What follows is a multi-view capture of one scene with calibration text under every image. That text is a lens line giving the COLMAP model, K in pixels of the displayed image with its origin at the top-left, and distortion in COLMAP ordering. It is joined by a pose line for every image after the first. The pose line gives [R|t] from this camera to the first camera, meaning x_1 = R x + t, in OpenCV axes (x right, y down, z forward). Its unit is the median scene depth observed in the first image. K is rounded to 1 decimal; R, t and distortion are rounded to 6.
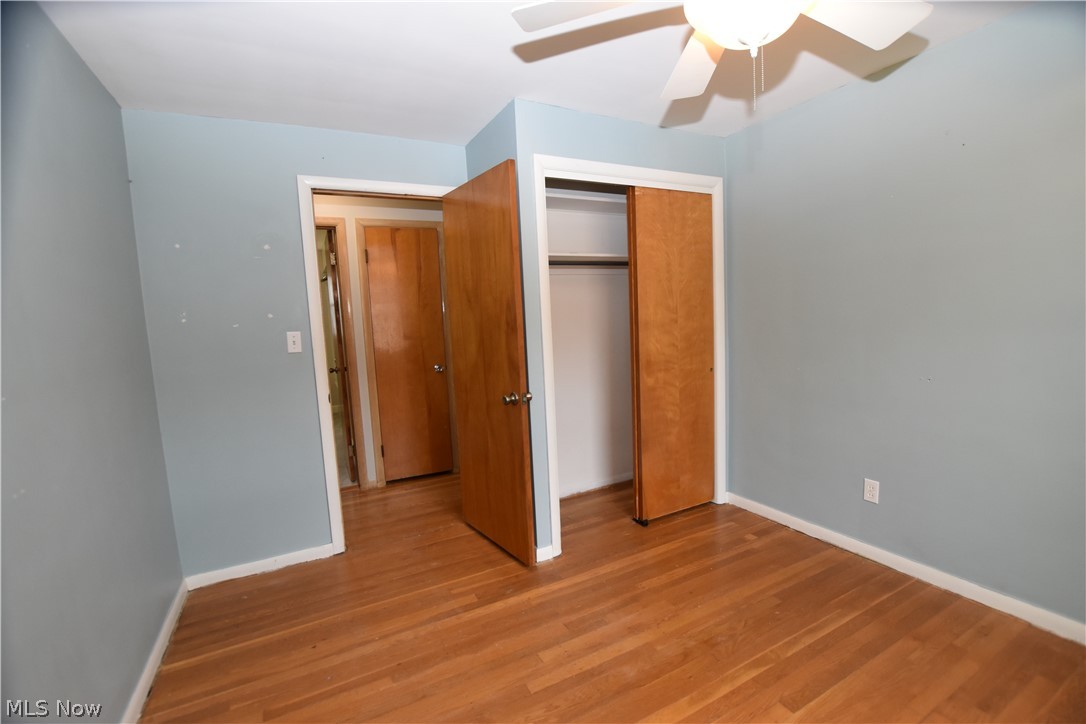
lens RADIAL K [[479.6, 0, 545.0], [0, 479.6, 364.8], [0, 0, 1]] dist [-0.027834, 0.000738]
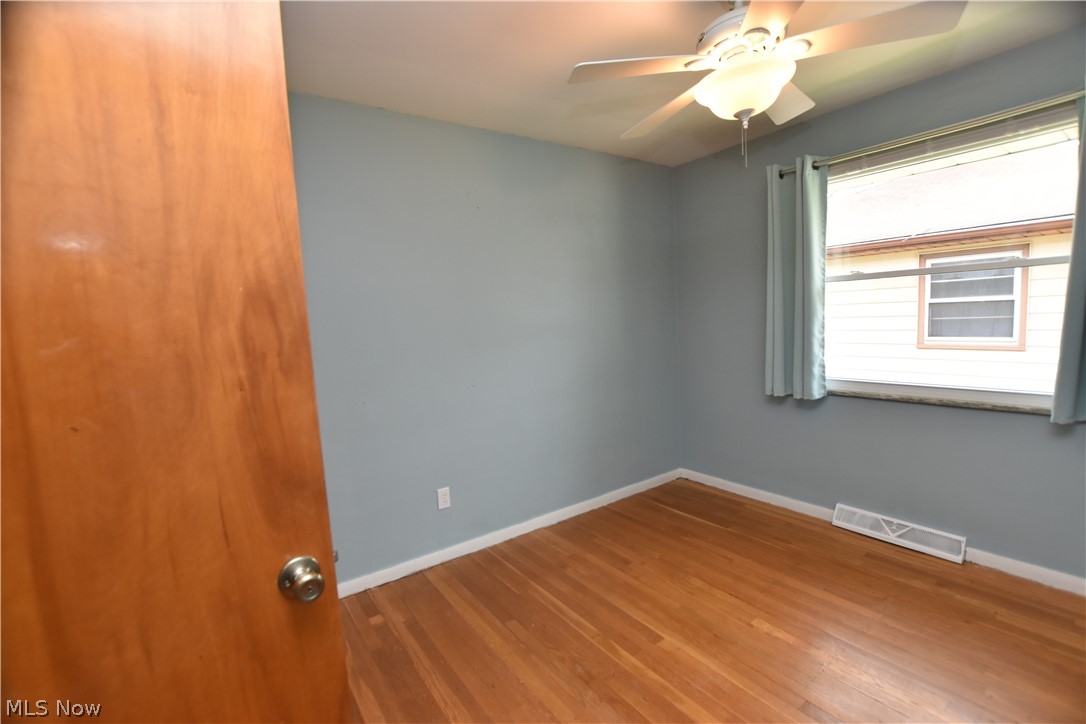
lens RADIAL K [[479.6, 0, 542.8], [0, 479.6, 365.2], [0, 0, 1]] dist [-0.027834, 0.000738]
pose [[-0.132279, -0.044362, 0.990219, -0.495282], [0.157736, 0.985325, 0.065214, -0.083570], [-0.978581, 0.164820, -0.123340, 1.031457]]
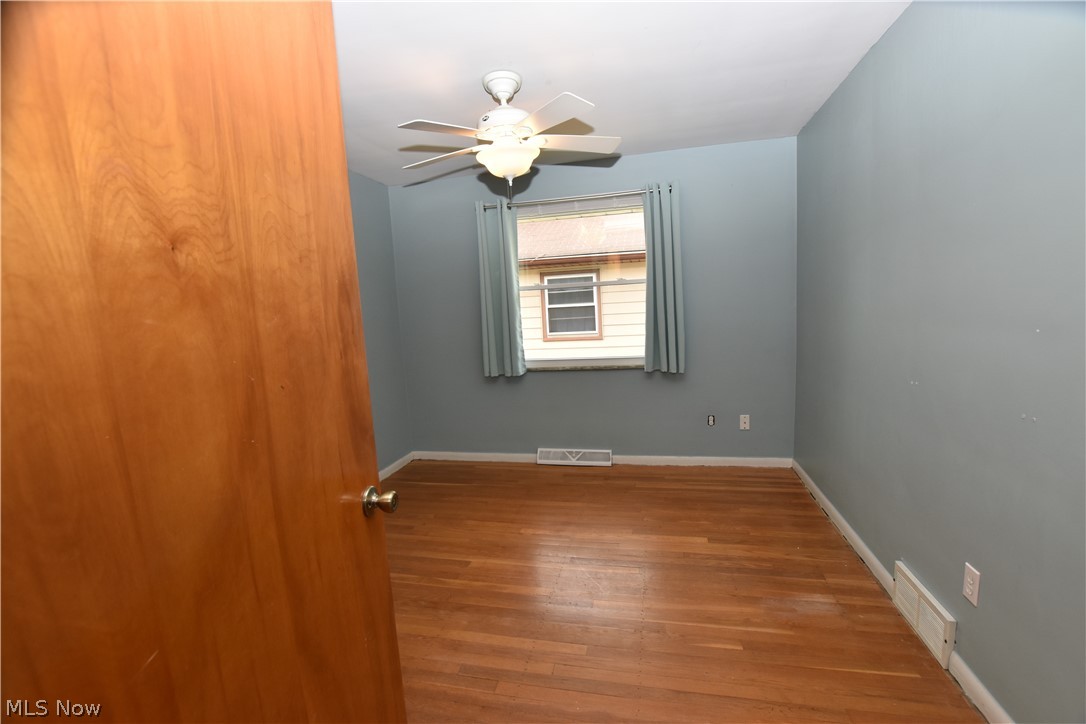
lens RADIAL K [[479.6, 0, 545.1], [0, 479.6, 363.3], [0, 0, 1]] dist [-0.027834, 0.000738]
pose [[-0.753782, 0.009583, 0.657055, -0.575206], [0.156345, 0.973796, 0.165158, -0.120309], [-0.638255, 0.227221, -0.735528, 1.444692]]
